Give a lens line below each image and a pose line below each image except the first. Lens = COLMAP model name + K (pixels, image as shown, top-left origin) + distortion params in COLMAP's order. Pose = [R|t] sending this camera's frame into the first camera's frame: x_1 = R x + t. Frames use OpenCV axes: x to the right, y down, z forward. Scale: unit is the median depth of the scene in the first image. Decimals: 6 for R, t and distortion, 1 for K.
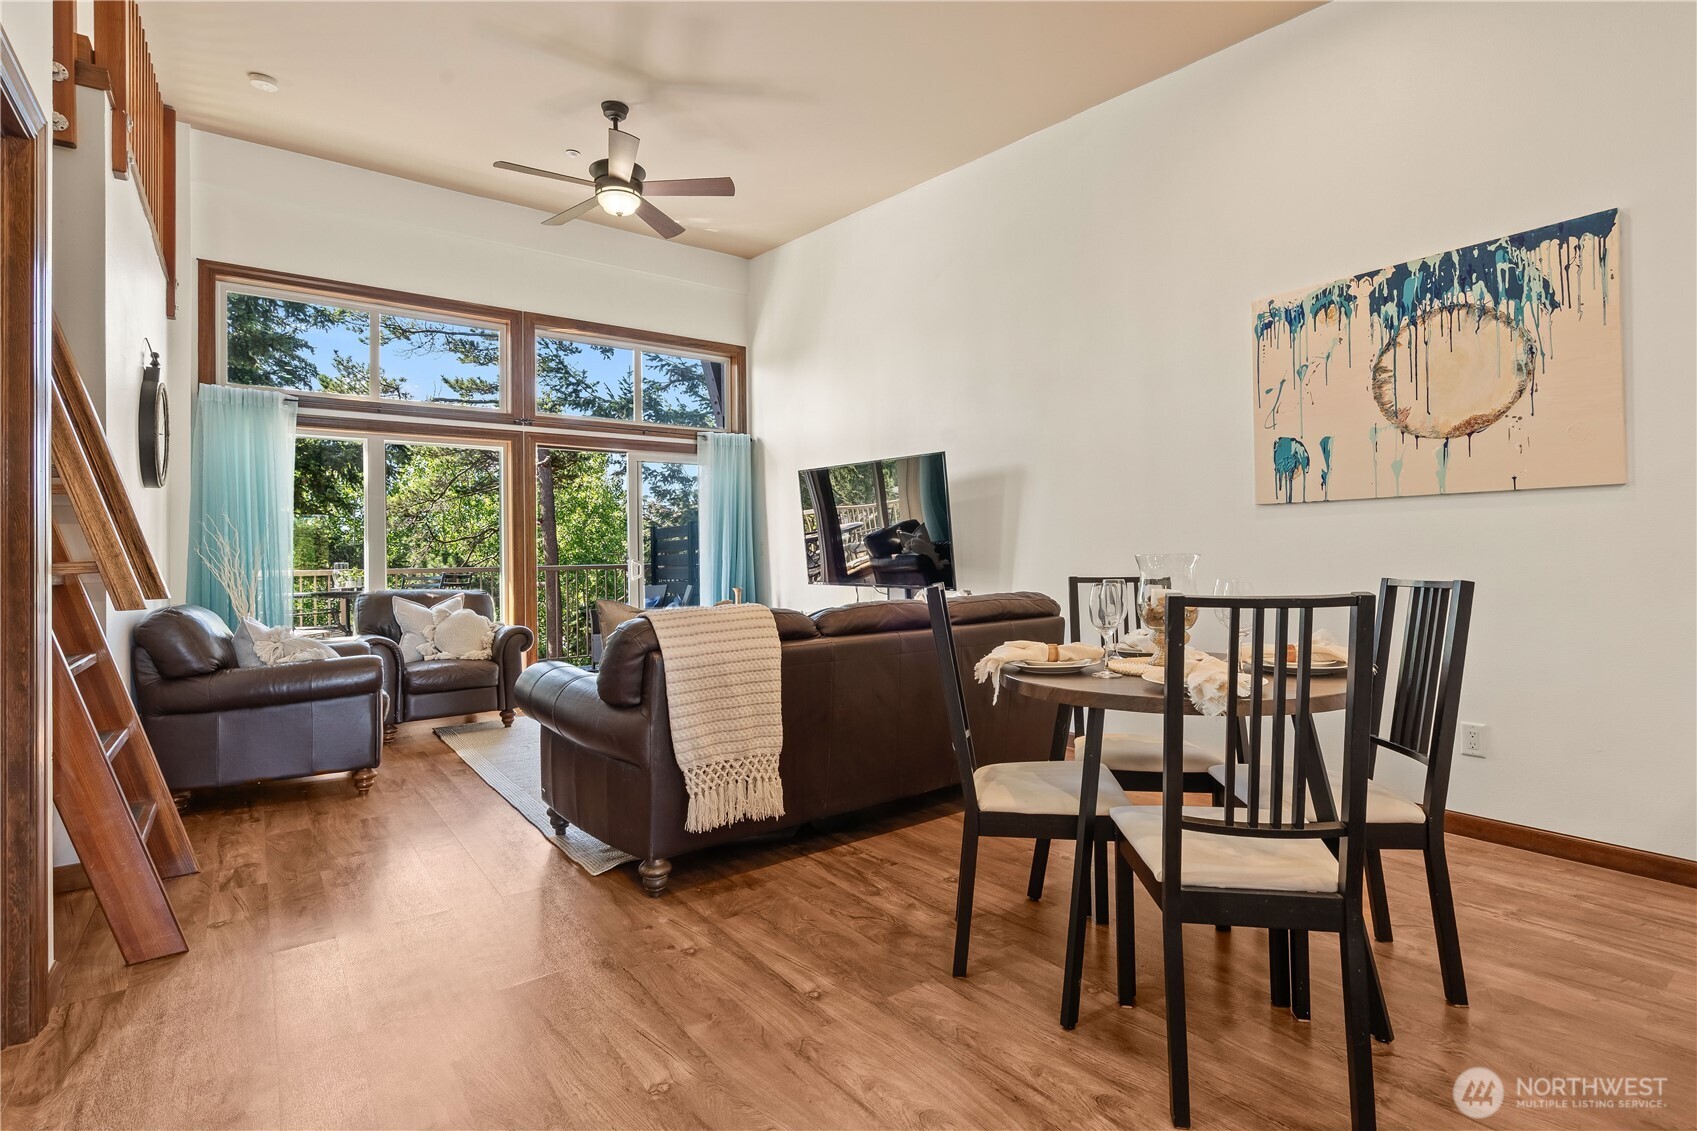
lens RADIAL K [[808.7, 0, 848.7], [0, 808.7, 543.3], [0, 0, 1]] dist [0.001732, 0.000072]
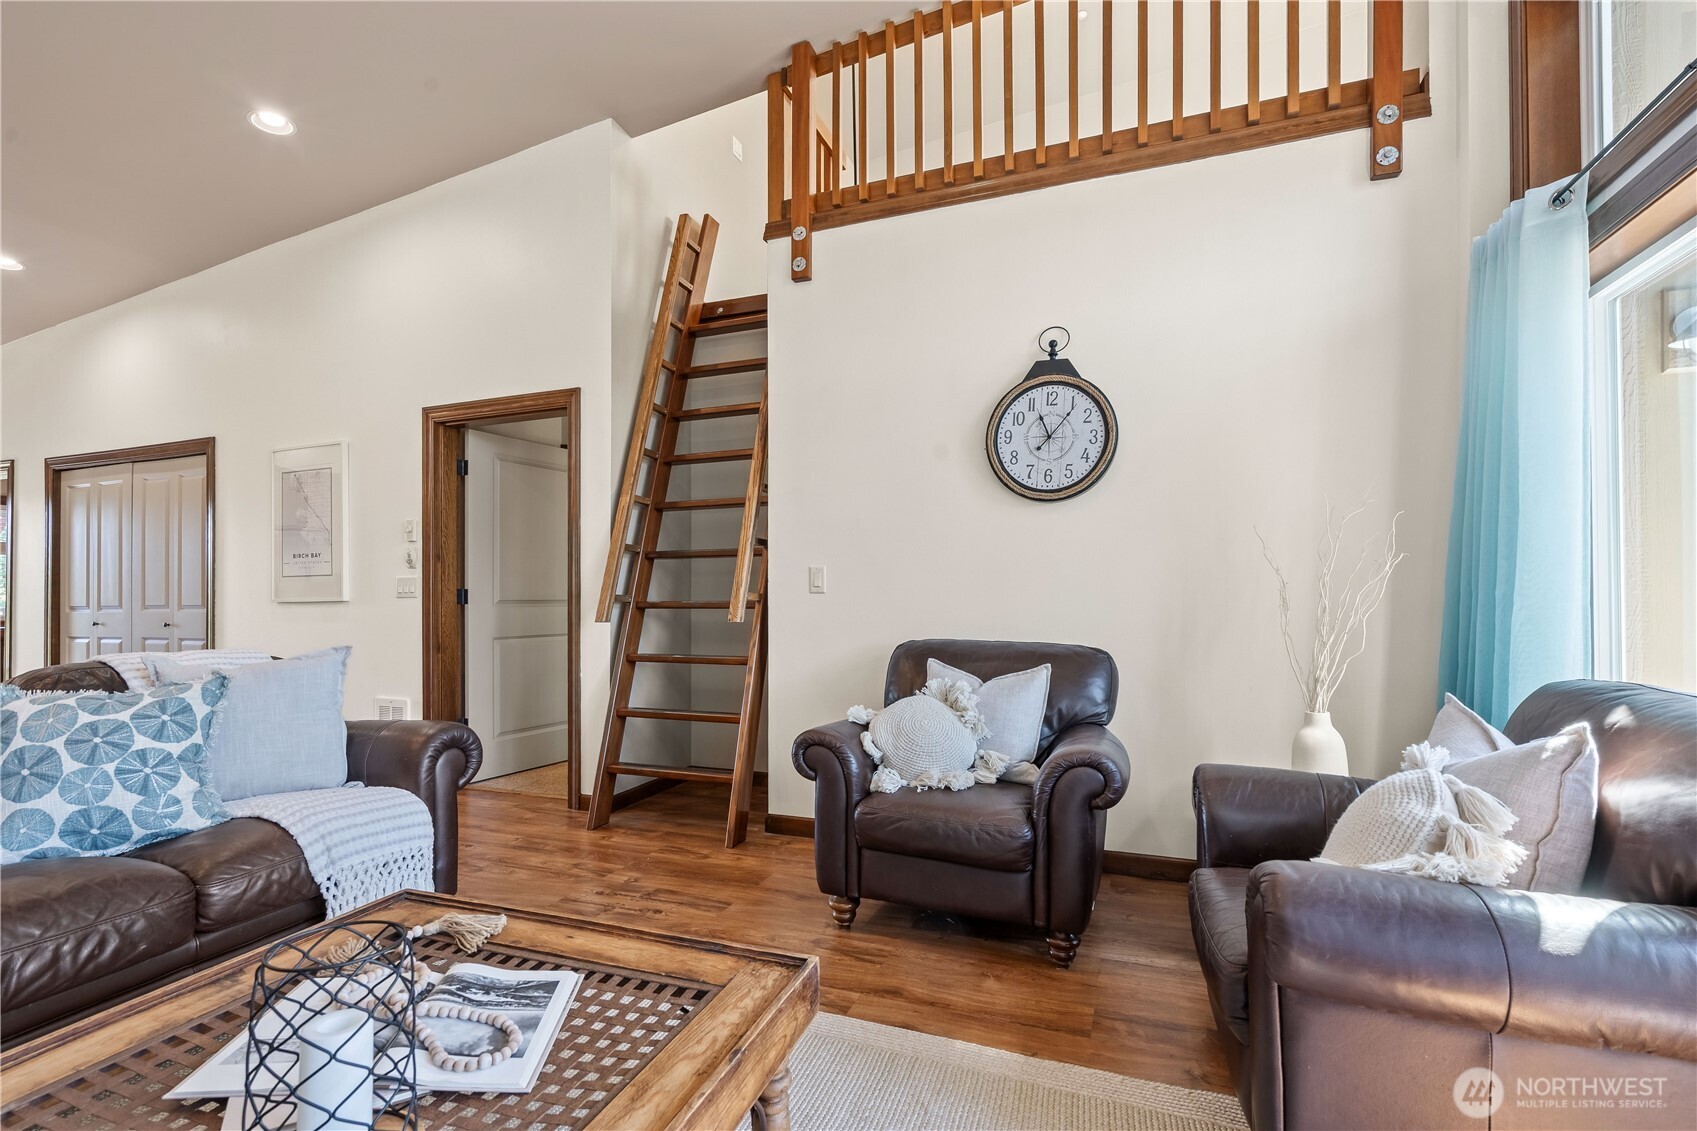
lens RADIAL K [[777.3, 0, 862.4], [0, 777.3, 577.0], [0, 0, 1]] dist [-0.002065, 0.001181]
pose [[-0.834924, 0.003250, -0.550355, -0.255794], [0.023511, 0.999280, -0.029767, 0.026619], [0.549862, -0.037793, -0.834400, 1.678267]]
